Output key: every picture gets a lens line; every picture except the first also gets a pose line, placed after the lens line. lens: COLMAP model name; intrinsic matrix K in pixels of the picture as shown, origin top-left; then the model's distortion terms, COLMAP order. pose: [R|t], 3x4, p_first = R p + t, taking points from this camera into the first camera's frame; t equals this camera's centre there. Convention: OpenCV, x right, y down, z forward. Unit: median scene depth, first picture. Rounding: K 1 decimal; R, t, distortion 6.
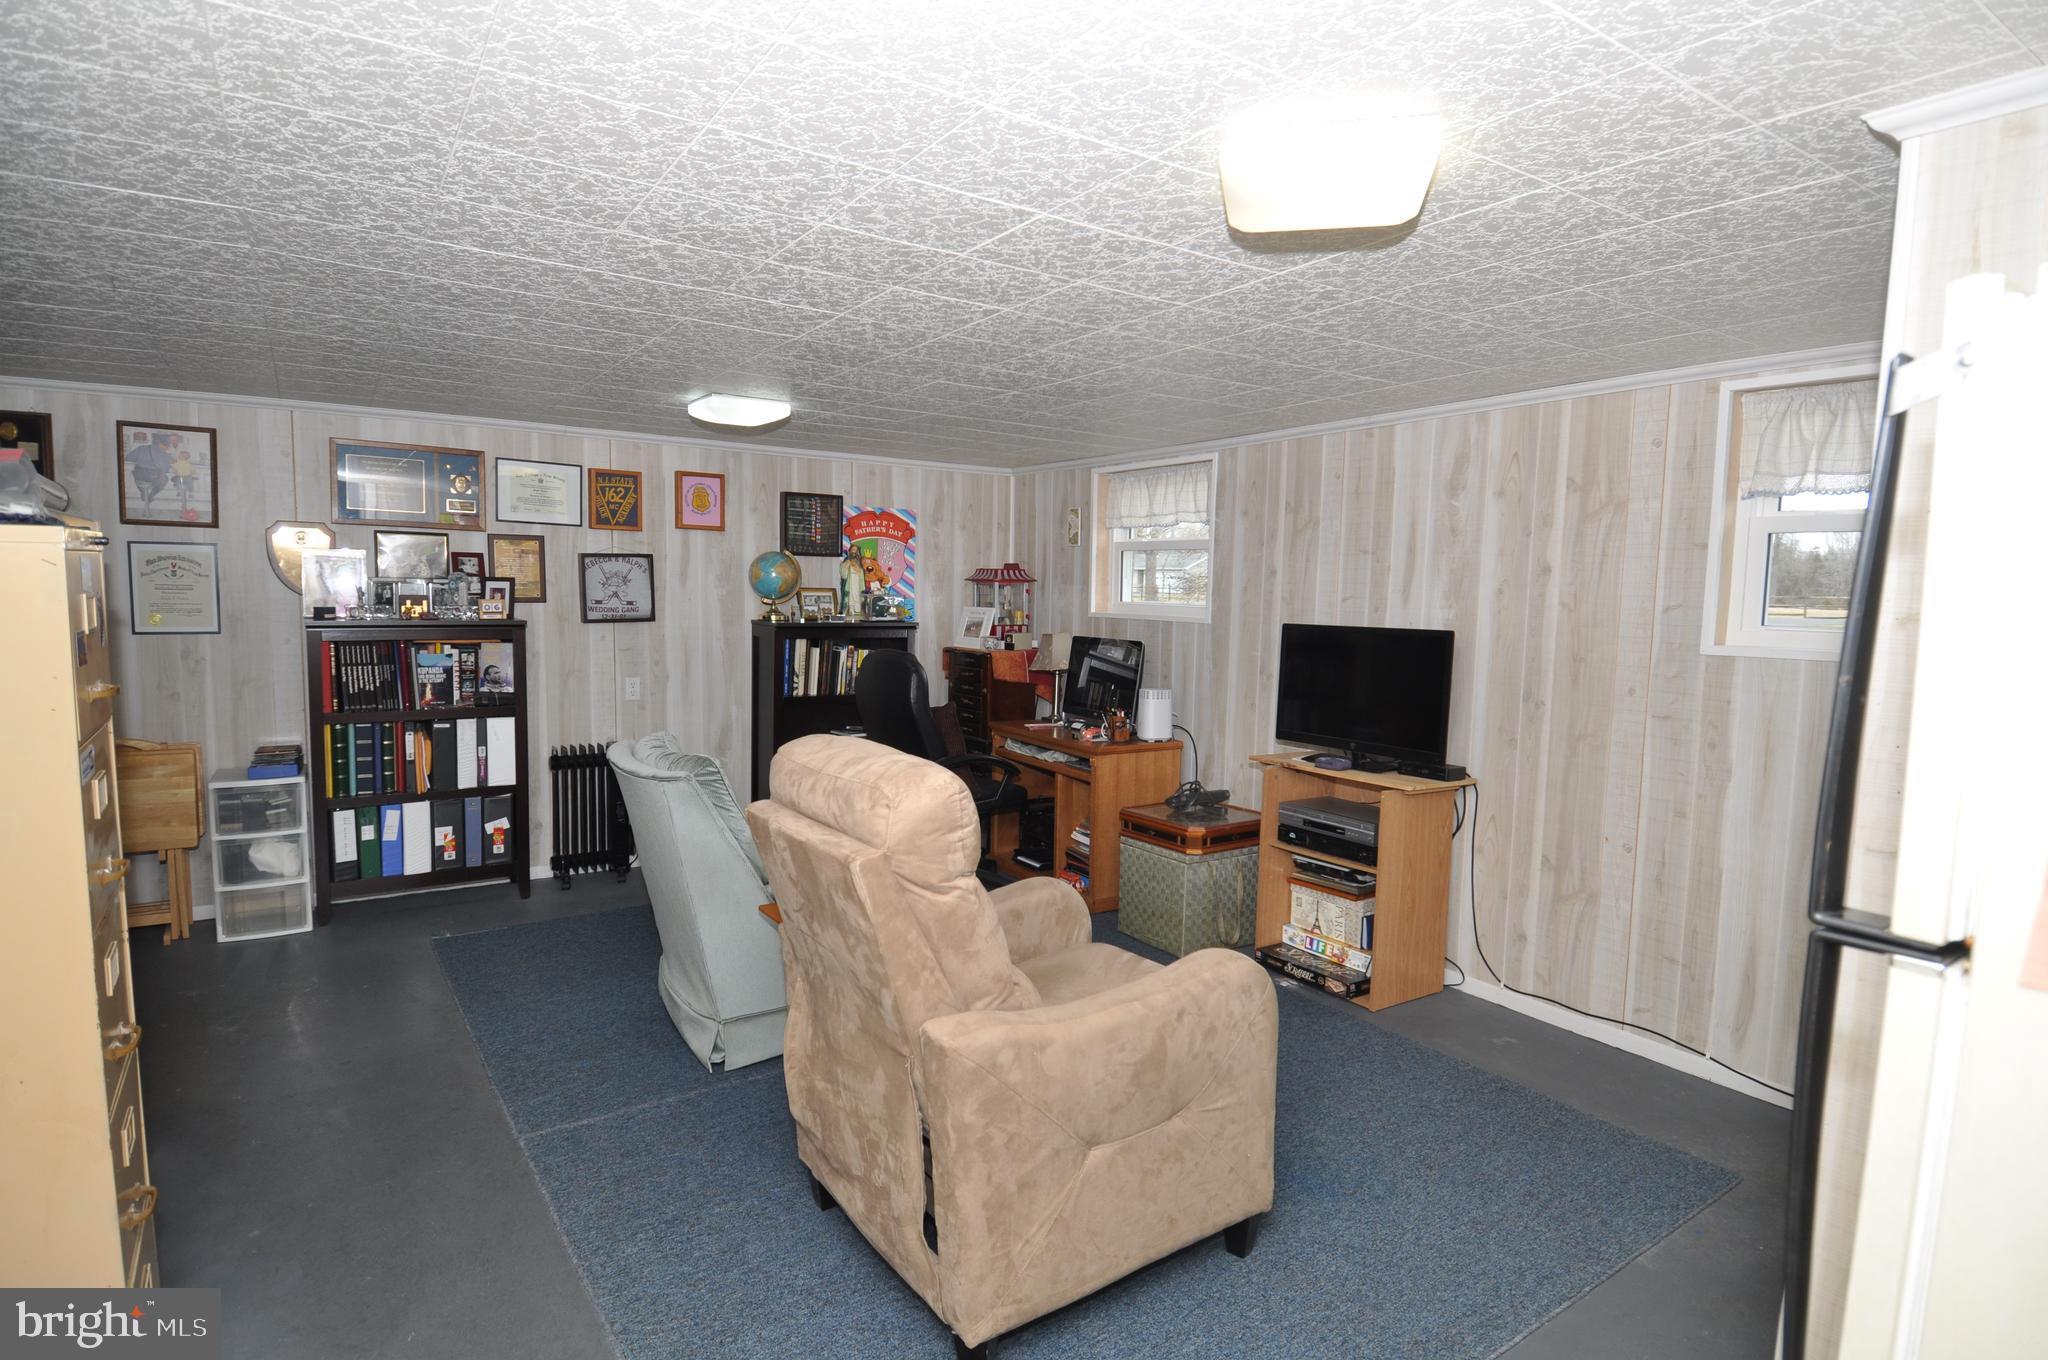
lens RADIAL K [[1054.3, 0, 1021.7], [0, 1054.3, 683.4], [0, 0, 1]] dist [0.044593, -0.047928]
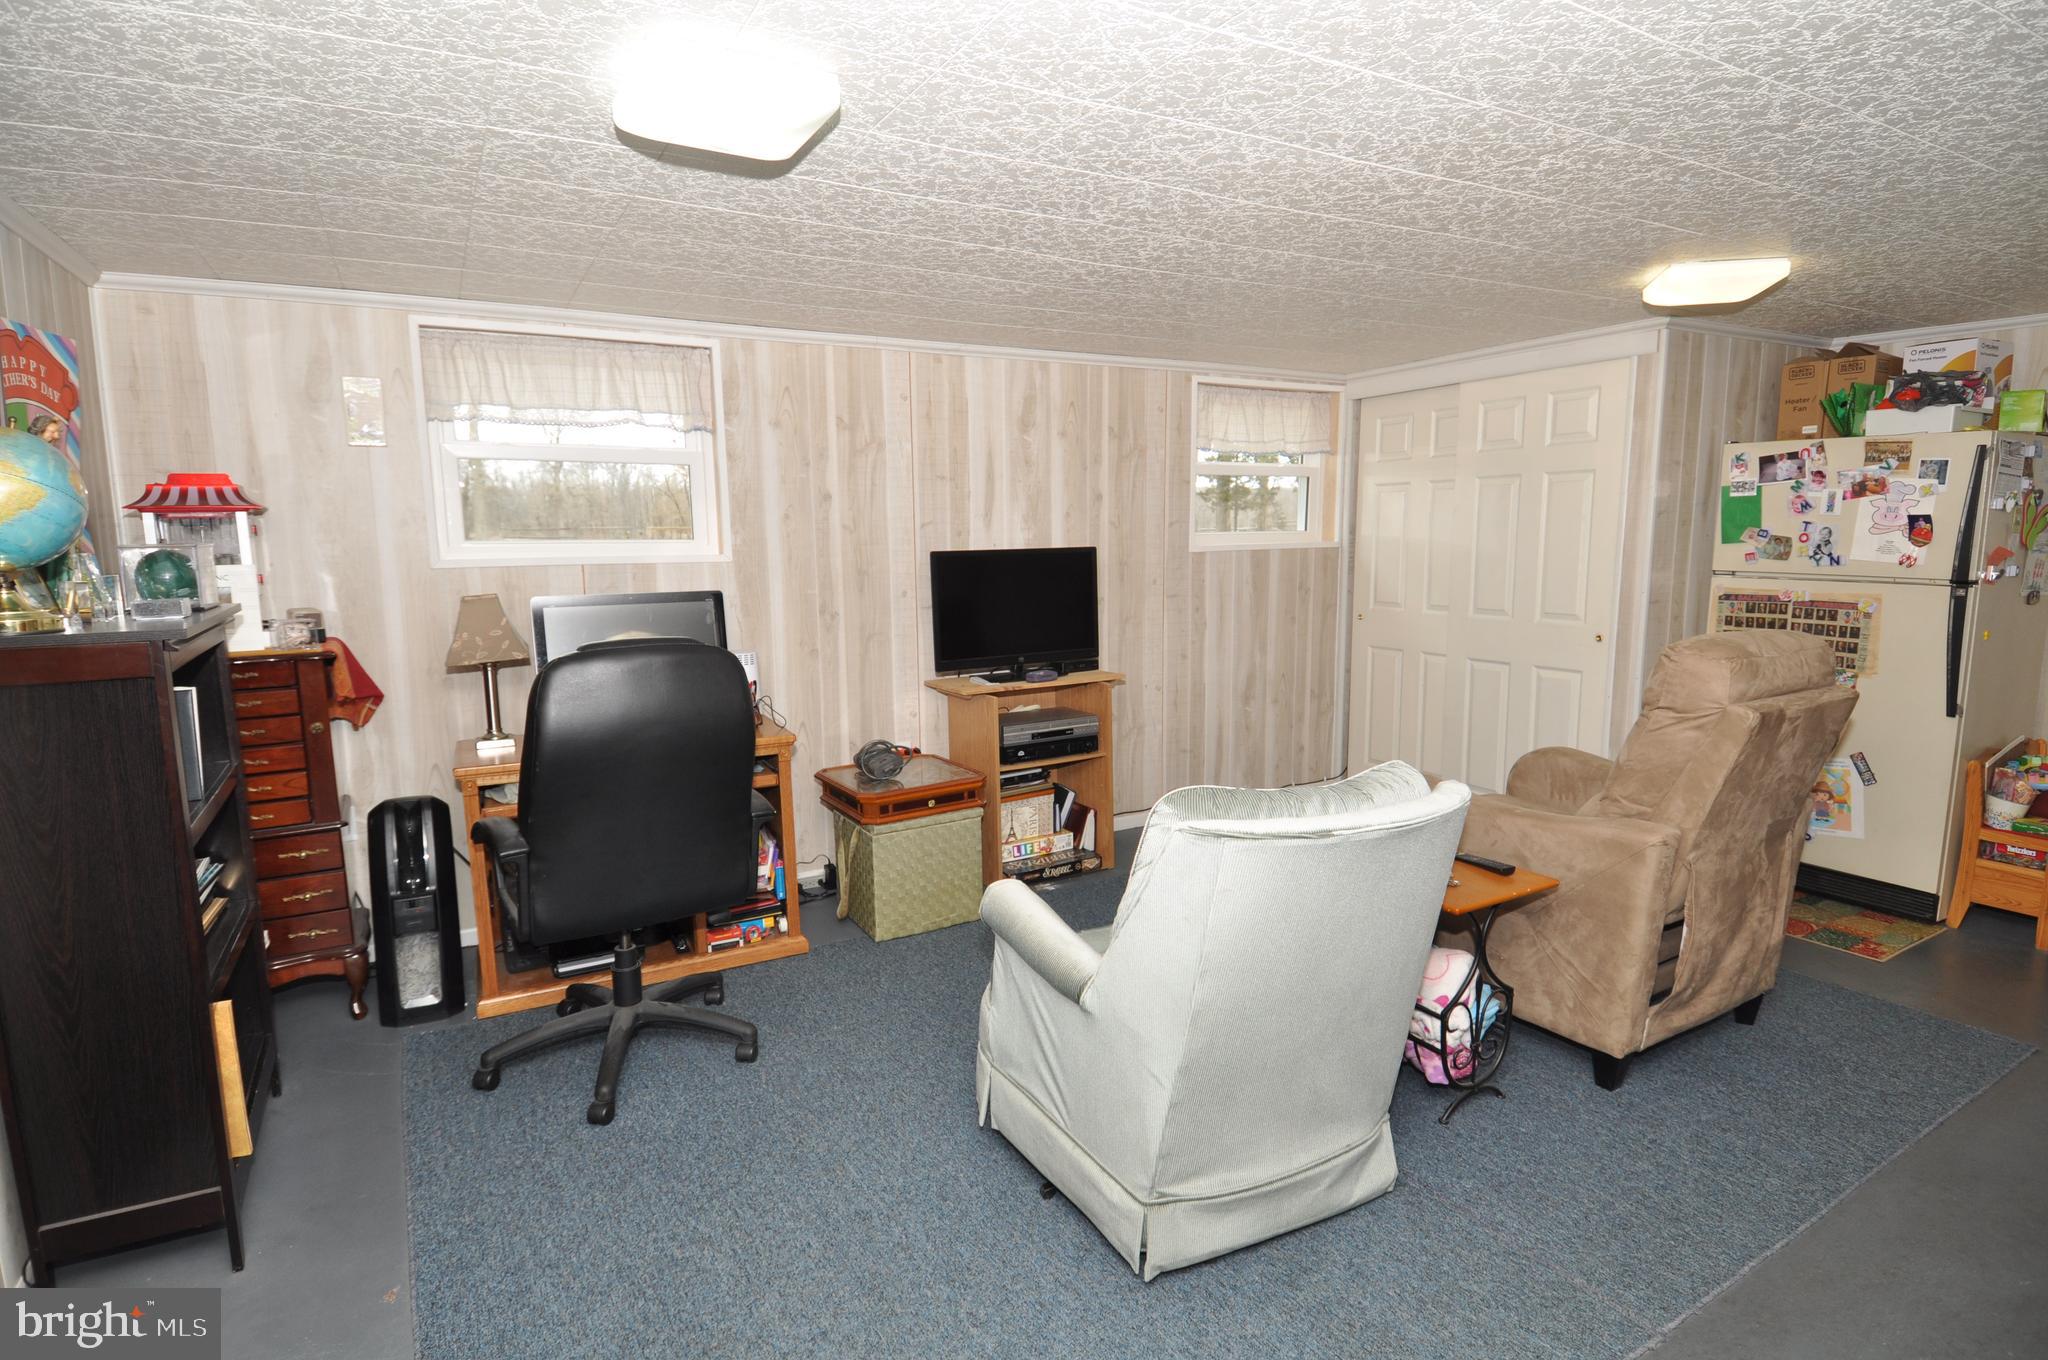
lens RADIAL K [[1054.3, 0, 1017.3], [0, 1054.3, 679.4], [0, 0, 1]] dist [0.044593, -0.047928]
pose [[0.081585, -0.169005, 0.982233, -0.770567], [0.100220, 0.981914, 0.160626, -0.097388], [-0.991615, 0.085335, 0.097047, 0.921683]]
